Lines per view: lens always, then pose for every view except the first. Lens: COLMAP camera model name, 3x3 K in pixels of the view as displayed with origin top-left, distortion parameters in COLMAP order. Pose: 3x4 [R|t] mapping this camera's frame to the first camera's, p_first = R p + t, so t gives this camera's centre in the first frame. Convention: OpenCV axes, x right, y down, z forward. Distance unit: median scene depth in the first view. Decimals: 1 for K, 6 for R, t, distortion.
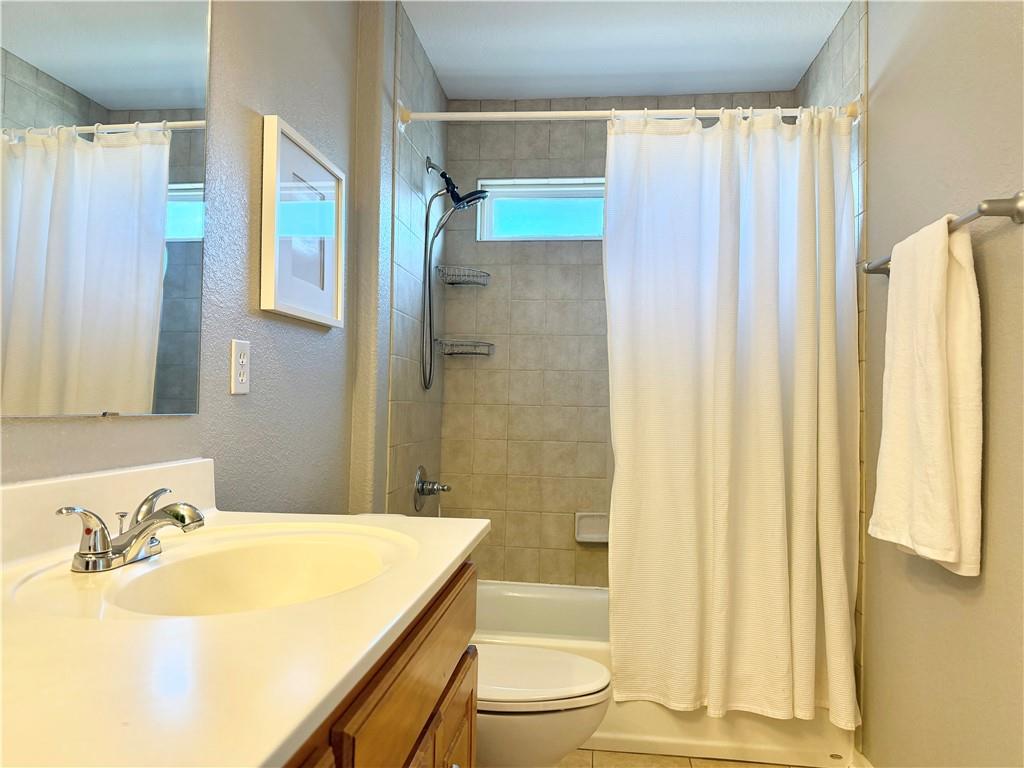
lens RADIAL K [[718.0, 0, 512.0], [0, 718.0, 384.0], [0, 0, 1]] dist [0.059740, -0.111142]
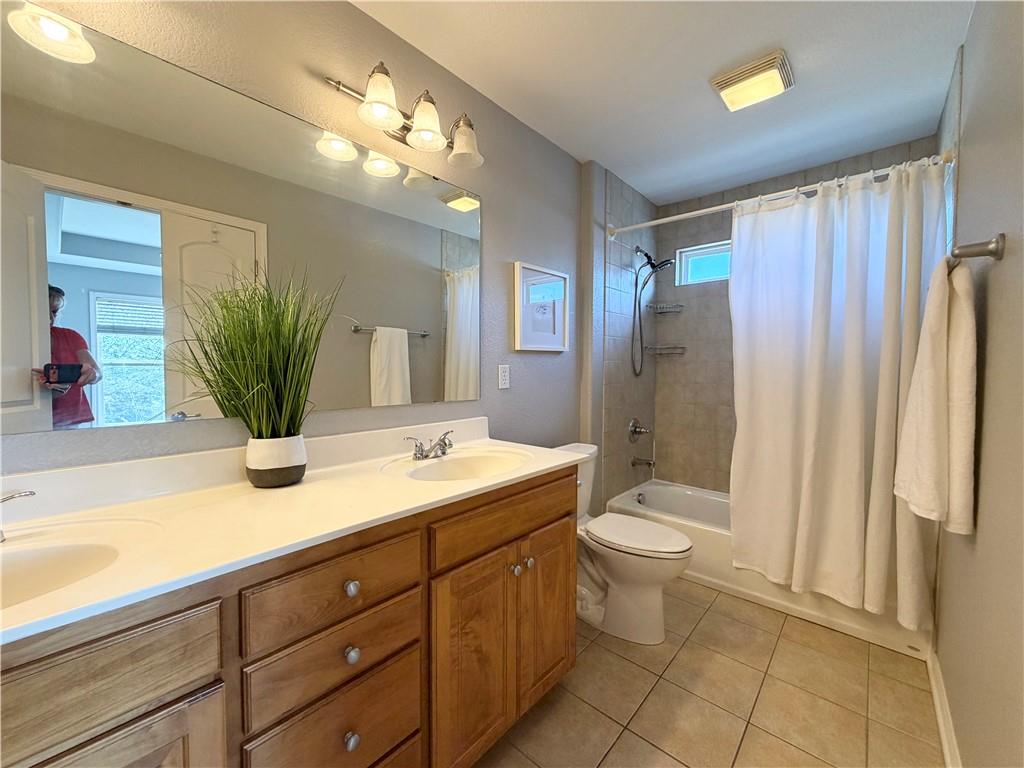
lens RADIAL K [[412.5, 0, 512.0], [0, 412.5, 384.0], [0, 0, 1]] dist [0.001576, 0.000209]
pose [[0.821617, 0.004630, -0.570022, 0.259576], [0.030949, 0.998130, 0.052717, -0.045774], [0.569200, -0.060955, 0.819937, -0.041294]]
